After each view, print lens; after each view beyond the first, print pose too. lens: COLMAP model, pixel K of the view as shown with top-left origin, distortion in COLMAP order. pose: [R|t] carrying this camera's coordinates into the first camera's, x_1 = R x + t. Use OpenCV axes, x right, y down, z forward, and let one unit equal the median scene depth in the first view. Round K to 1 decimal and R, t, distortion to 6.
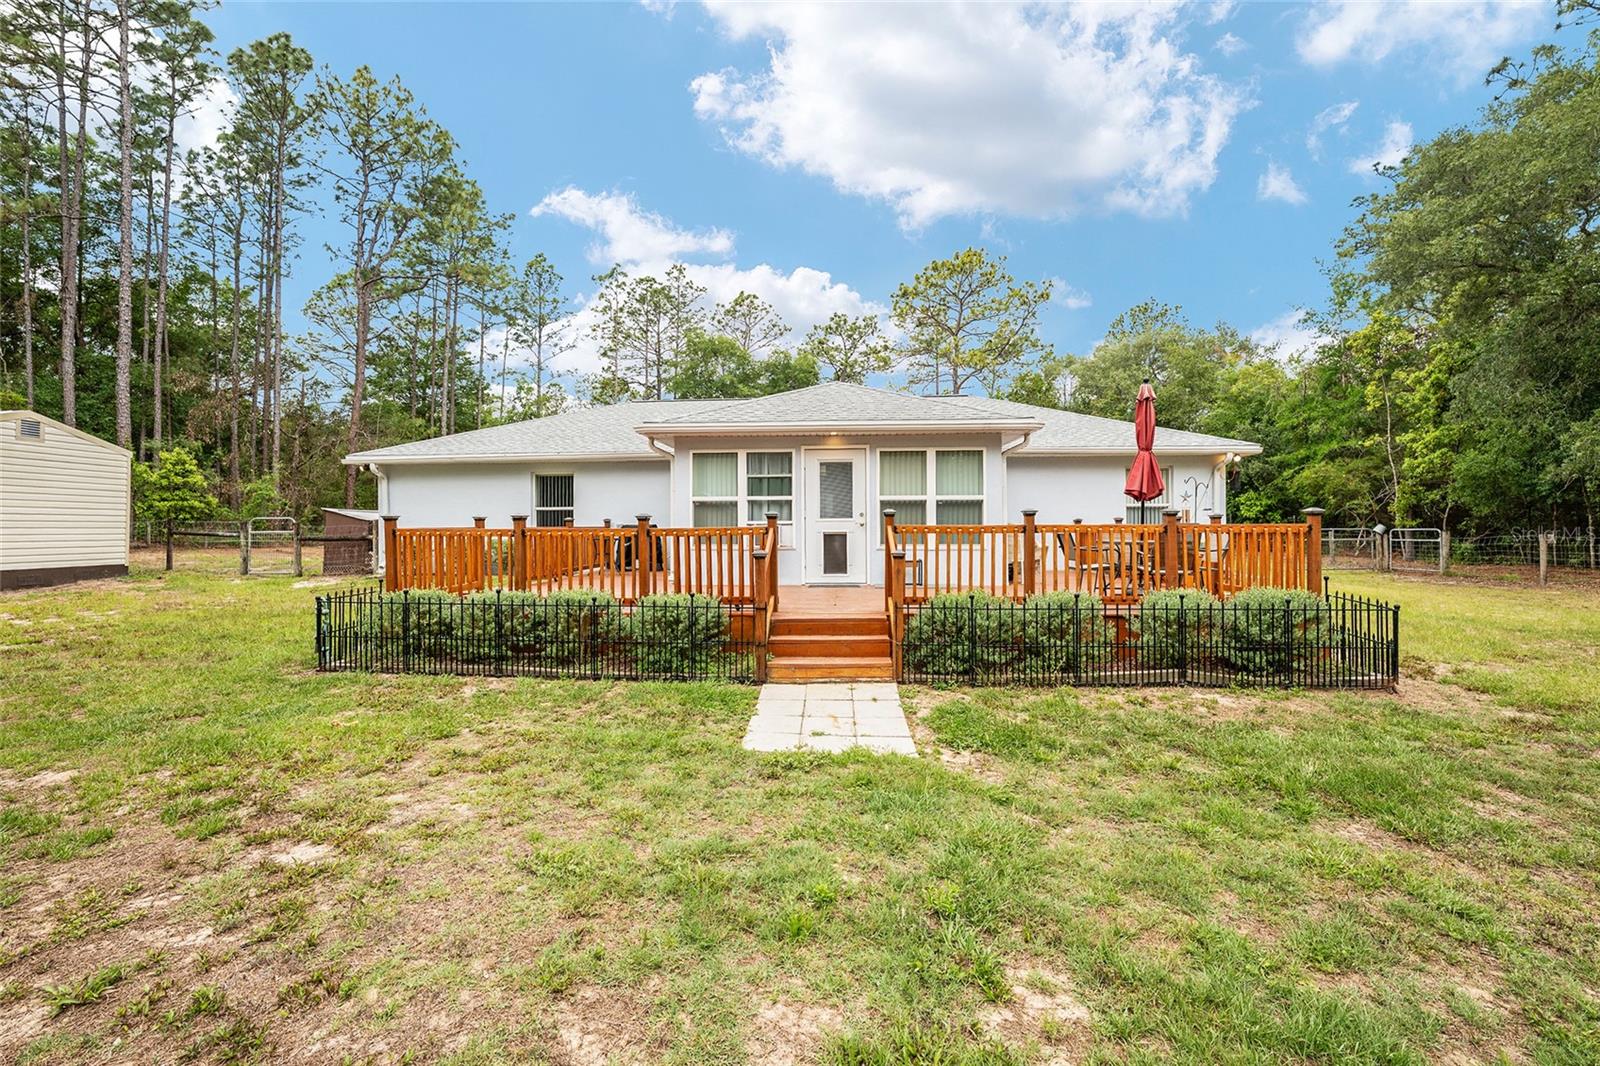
lens RADIAL K [[664.2, 0, 794.4], [0, 664.2, 521.2], [0, 0, 1]] dist [-0.024733, 0.000057]
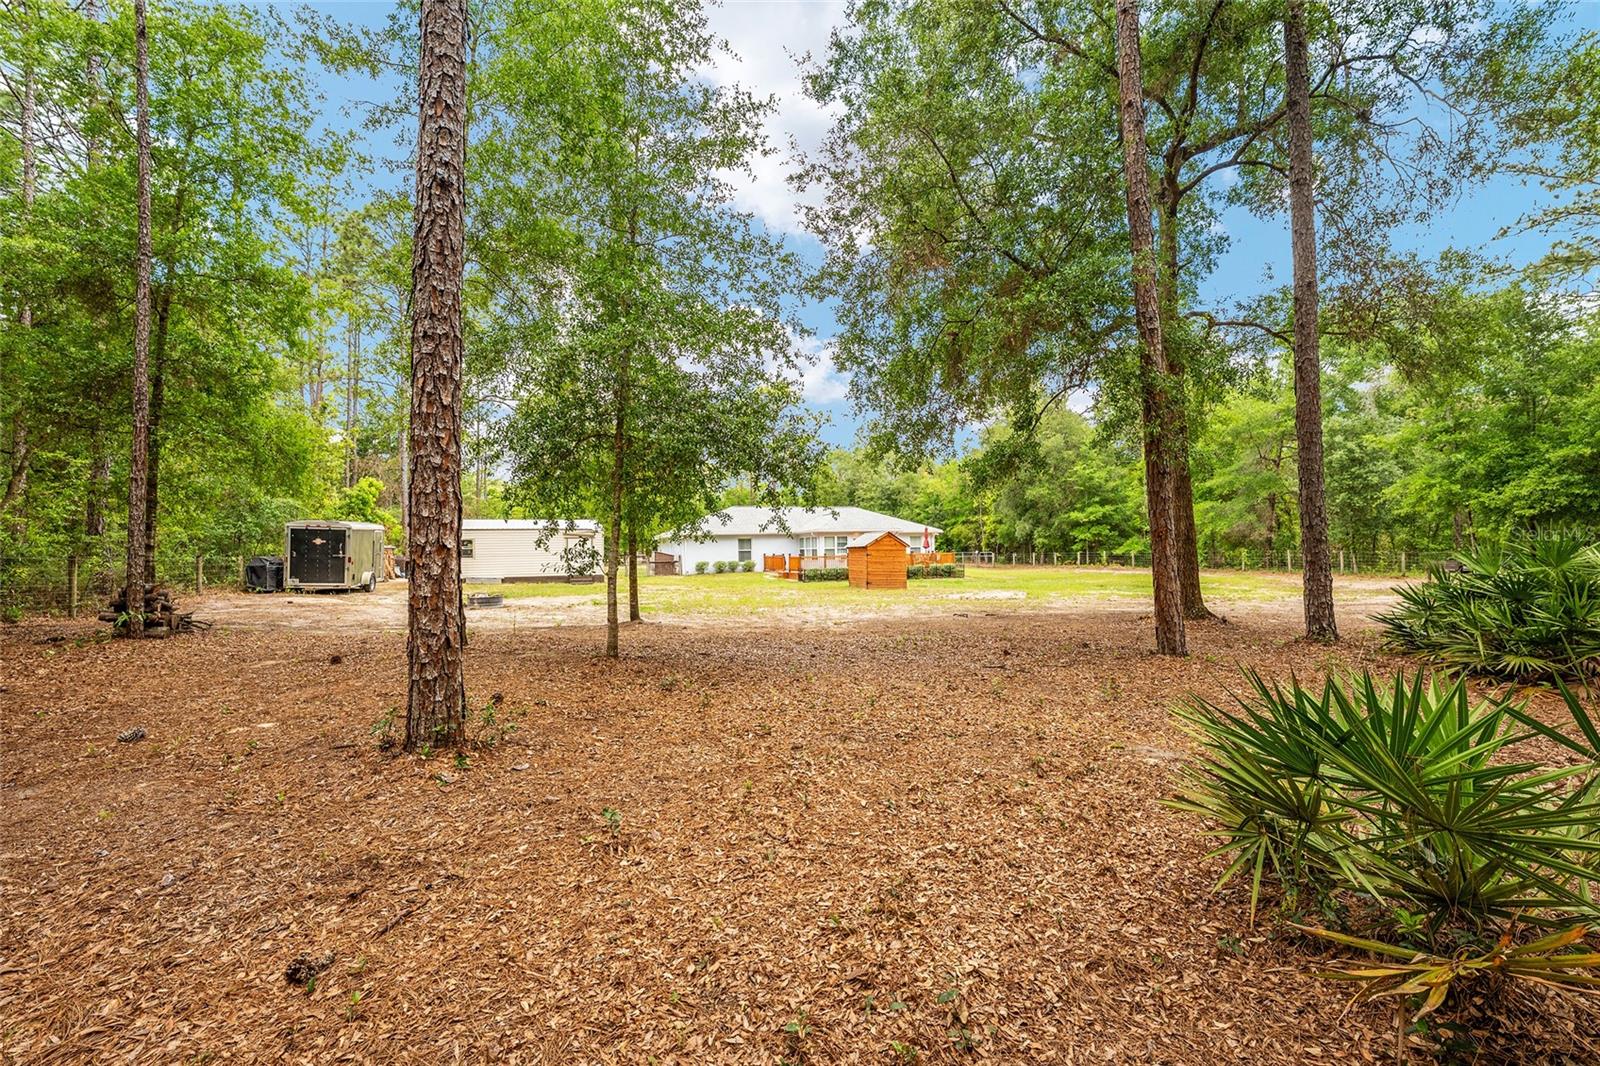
lens RADIAL K [[642.1, 0, 802.9], [0, 642.1, 535.0], [0, 0, 1]] dist [-0.034210, 0.008986]
pose [[0.911057, -0.003799, 0.412263, -0.859821], [0.012662, 0.999744, -0.018769, -0.019768], [-0.412086, 0.022320, 0.910872, -1.128966]]
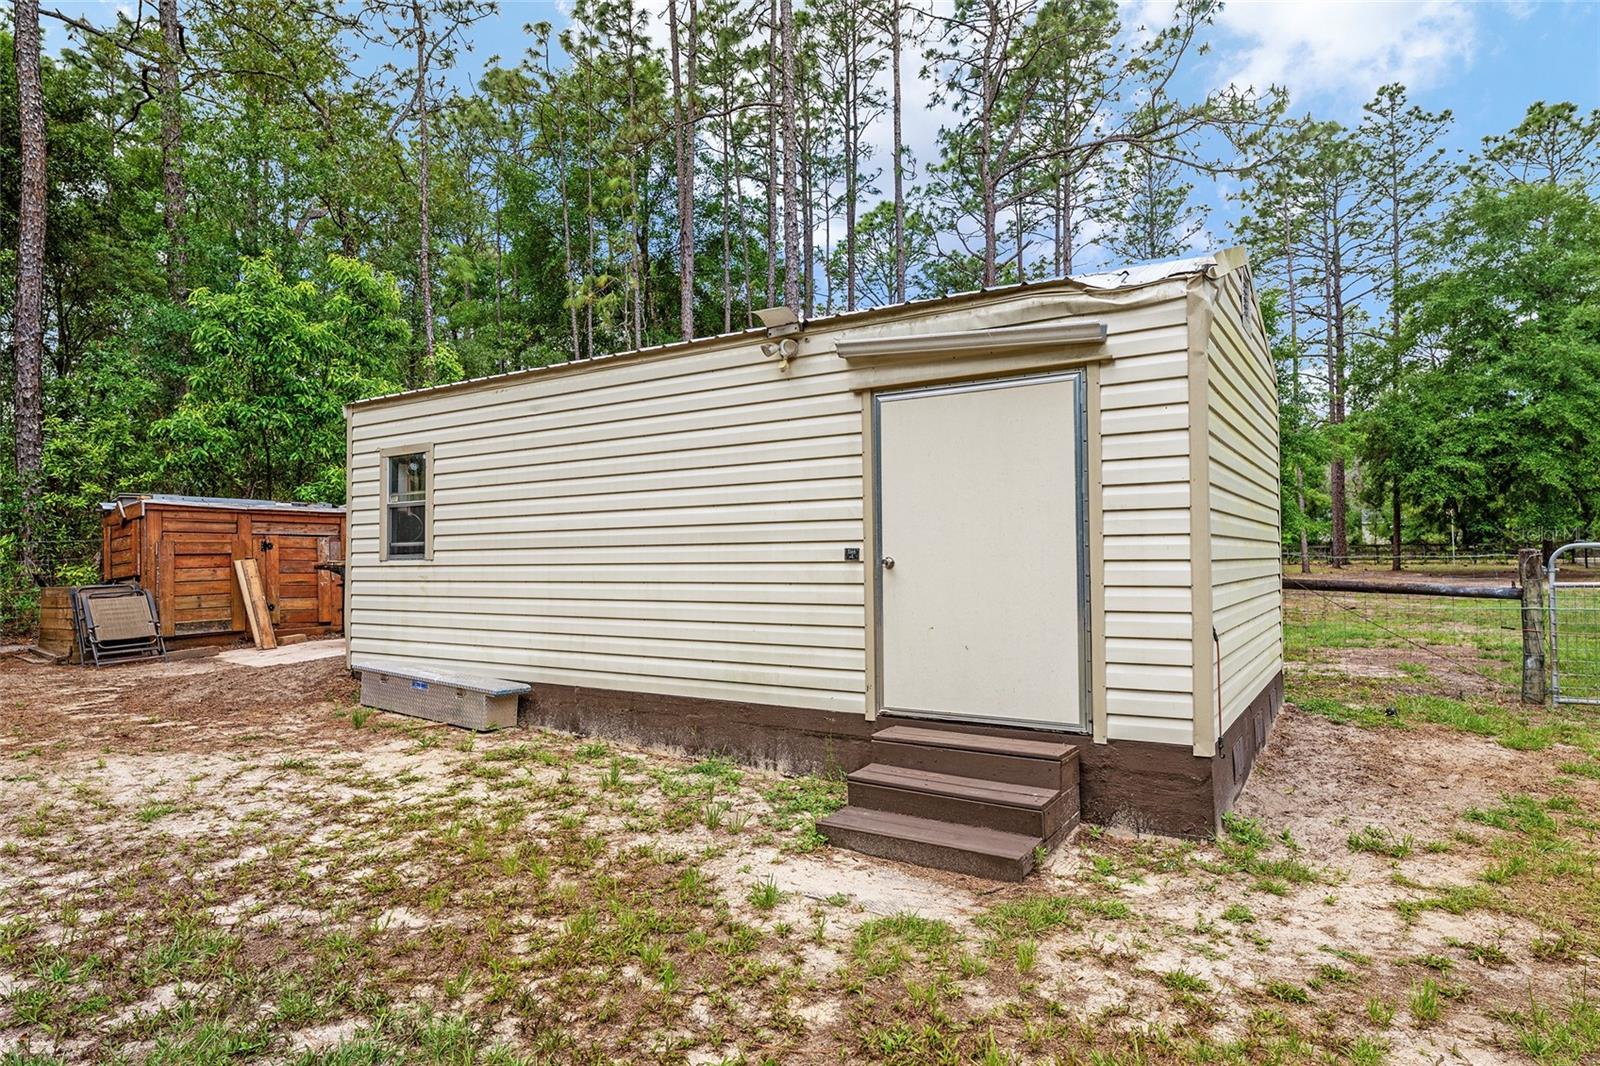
lens RADIAL K [[907.8, 0, 800.0], [0, 907.8, 533.0], [0, 0, 1]] dist [0.000018, -0.000205]
pose [[0.858805, -0.022736, -0.511798, -0.636685], [0.013896, 0.999681, -0.021092, -0.004468], [0.512115, 0.011002, 0.858847, 0.253488]]
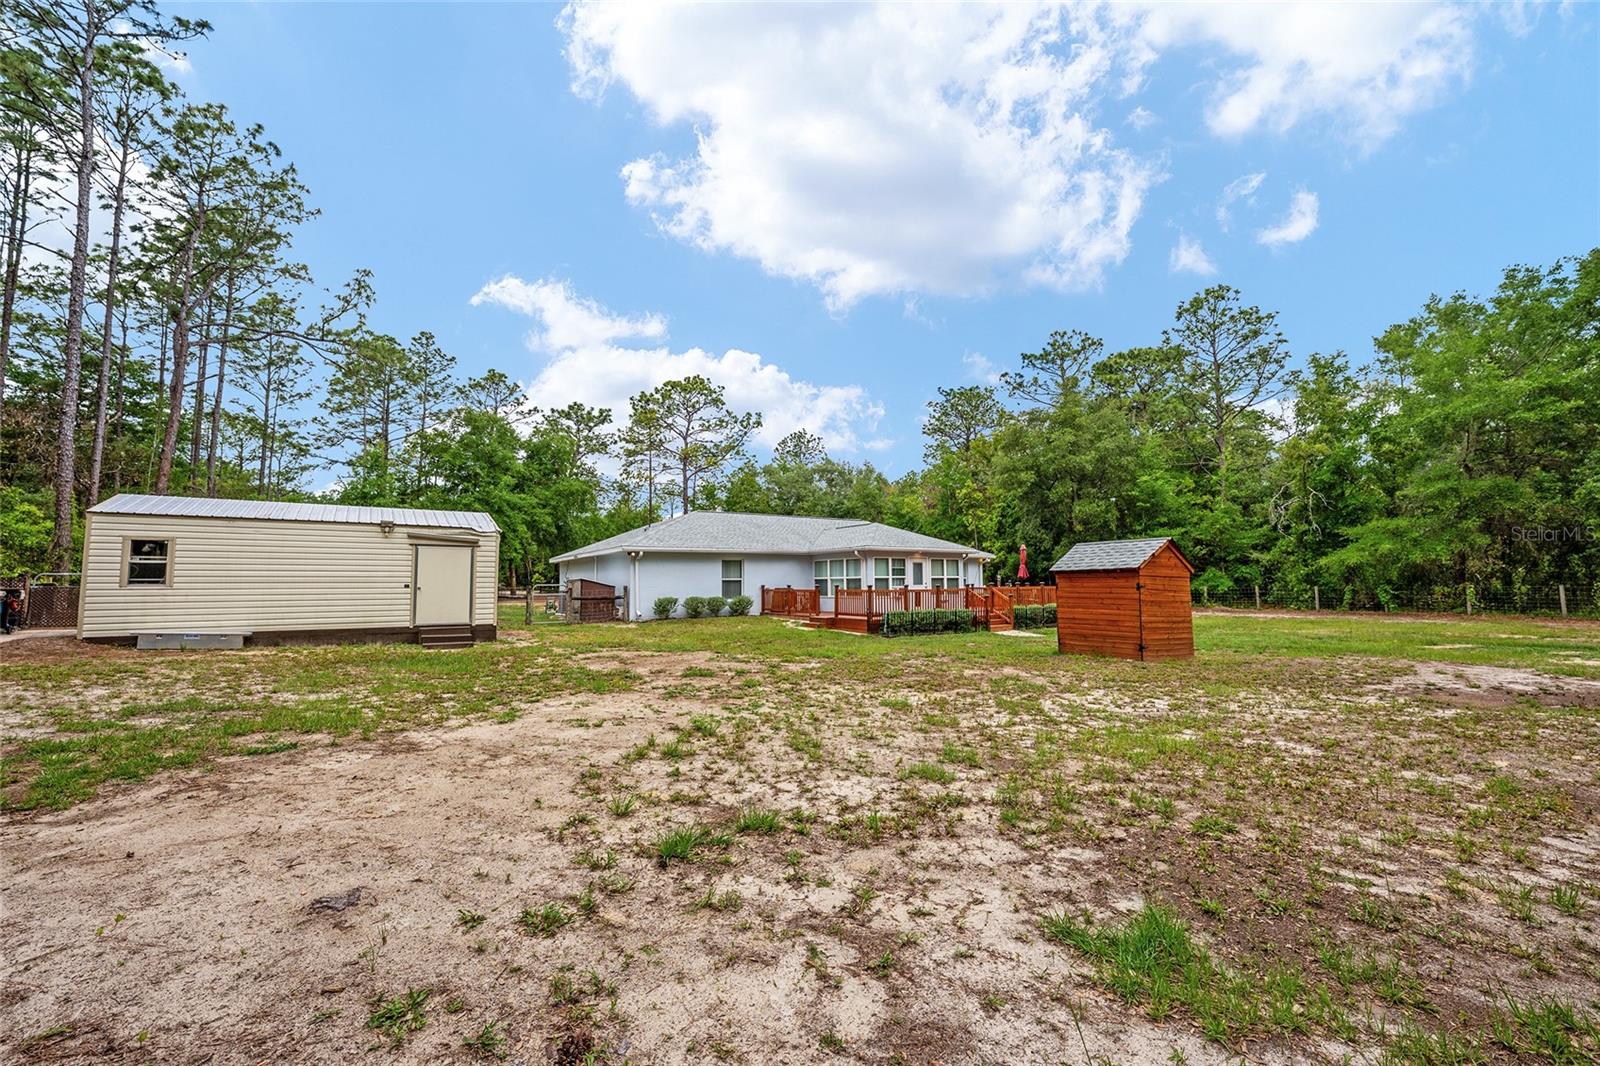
lens RADIAL K [[642.1, 0, 802.9], [0, 642.1, 535.0], [0, 0, 1]] dist [-0.034210, 0.008986]
pose [[0.798183, 0.042821, 0.600892, -0.825502], [0.000924, 0.997382, -0.072302, -0.008582], [-0.602415, 0.058265, 0.796054, -0.327688]]
